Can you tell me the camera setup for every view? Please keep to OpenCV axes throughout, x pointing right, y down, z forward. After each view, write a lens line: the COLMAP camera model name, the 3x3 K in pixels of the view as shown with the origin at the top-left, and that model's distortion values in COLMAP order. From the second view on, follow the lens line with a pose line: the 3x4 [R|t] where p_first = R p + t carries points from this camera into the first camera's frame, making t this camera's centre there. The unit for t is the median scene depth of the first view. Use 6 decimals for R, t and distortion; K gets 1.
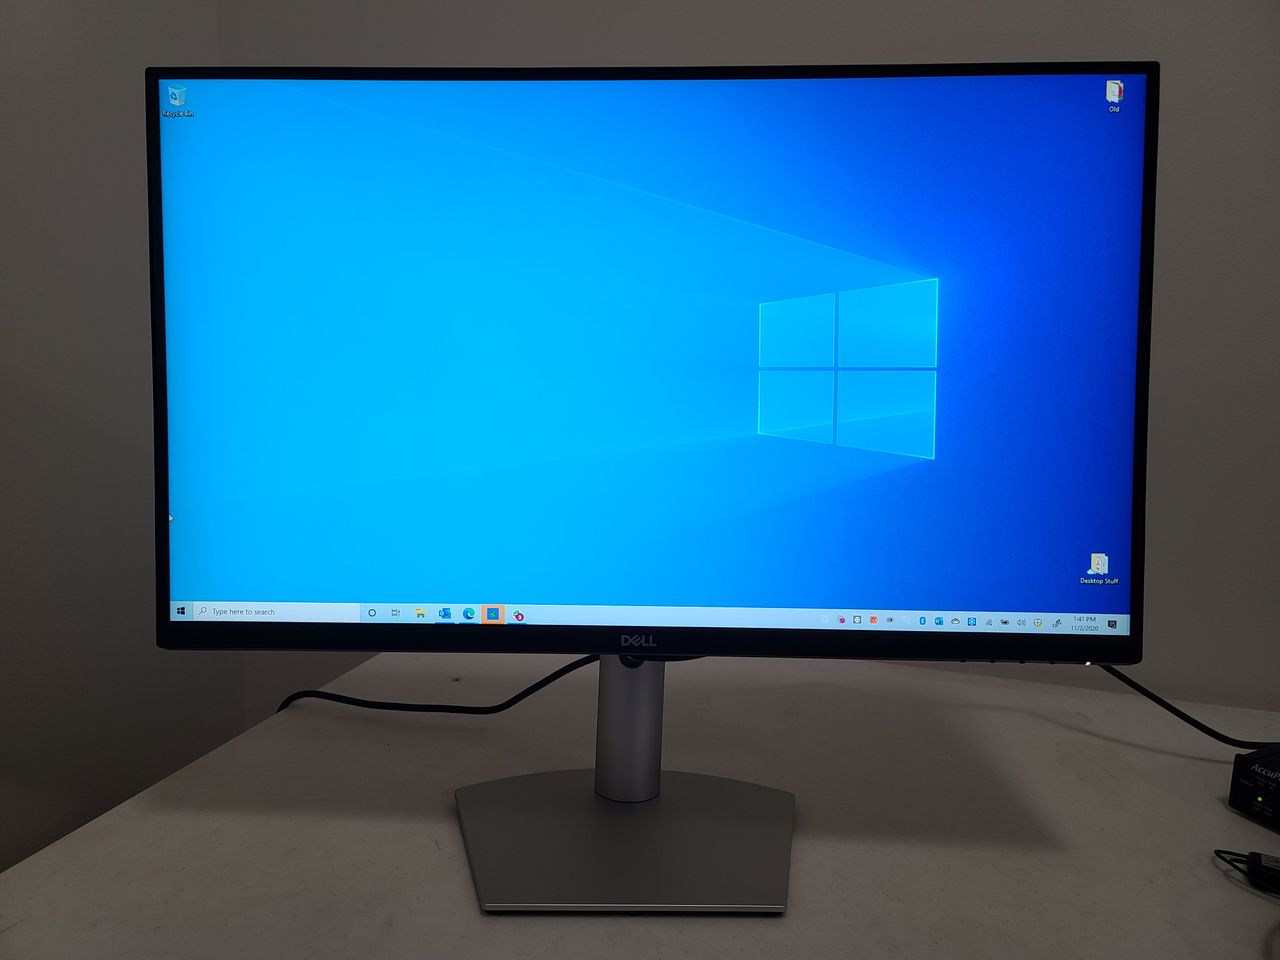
lens RADIAL K [[922.9, 0, 646.2], [0, 922.9, 459.8], [0, 0, 1]] dist [0.037365, -0.031279]
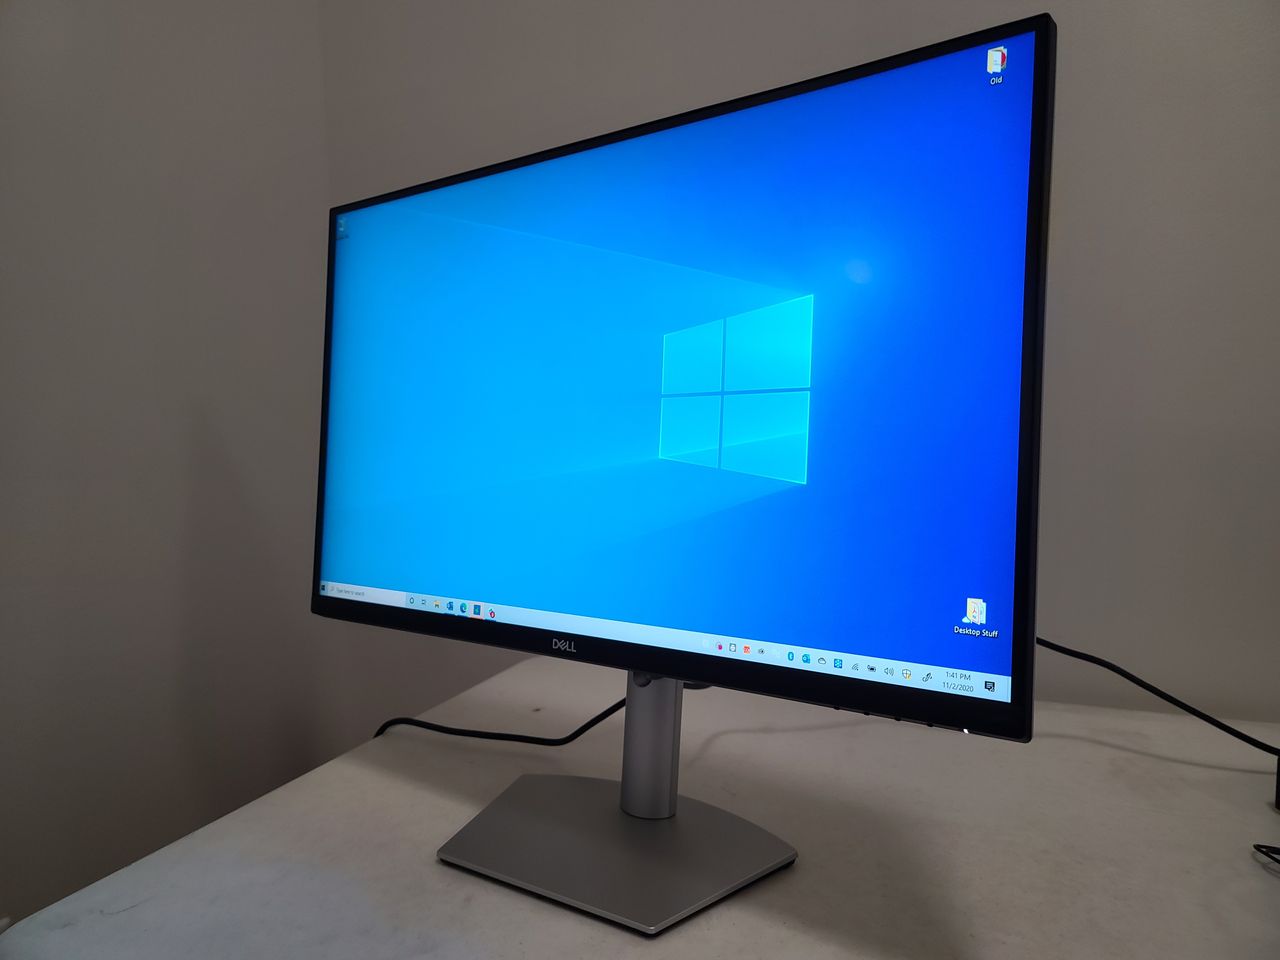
lens RADIAL K [[922.9, 0, 687.8], [0, 922.9, 461.6], [0, 0, 1]] dist [0.037365, -0.031279]
pose [[0.824516, -0.002823, -0.565831, 0.741367], [-0.044998, 0.996493, -0.070541, 0.048314], [0.564046, 0.083623, 0.821498, 0.158293]]
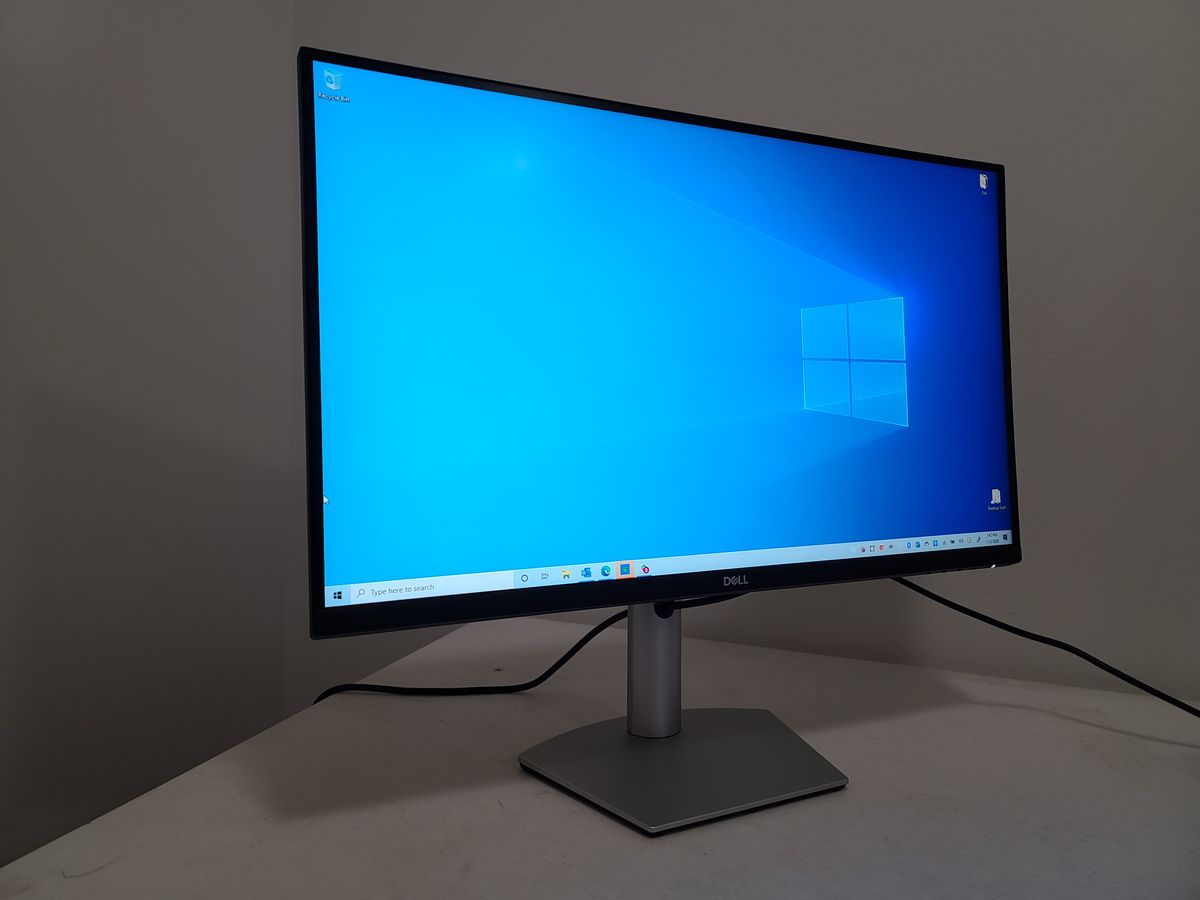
lens RADIAL K [[865.2, 0, 614.9], [0, 865.2, 413.3], [0, 0, 1]] dist [0.037365, -0.031279]
pose [[0.888723, -0.008029, 0.458374, -0.668471], [0.043469, 0.996818, -0.066821, 0.046885], [-0.456379, 0.079310, 0.886244, 0.050235]]
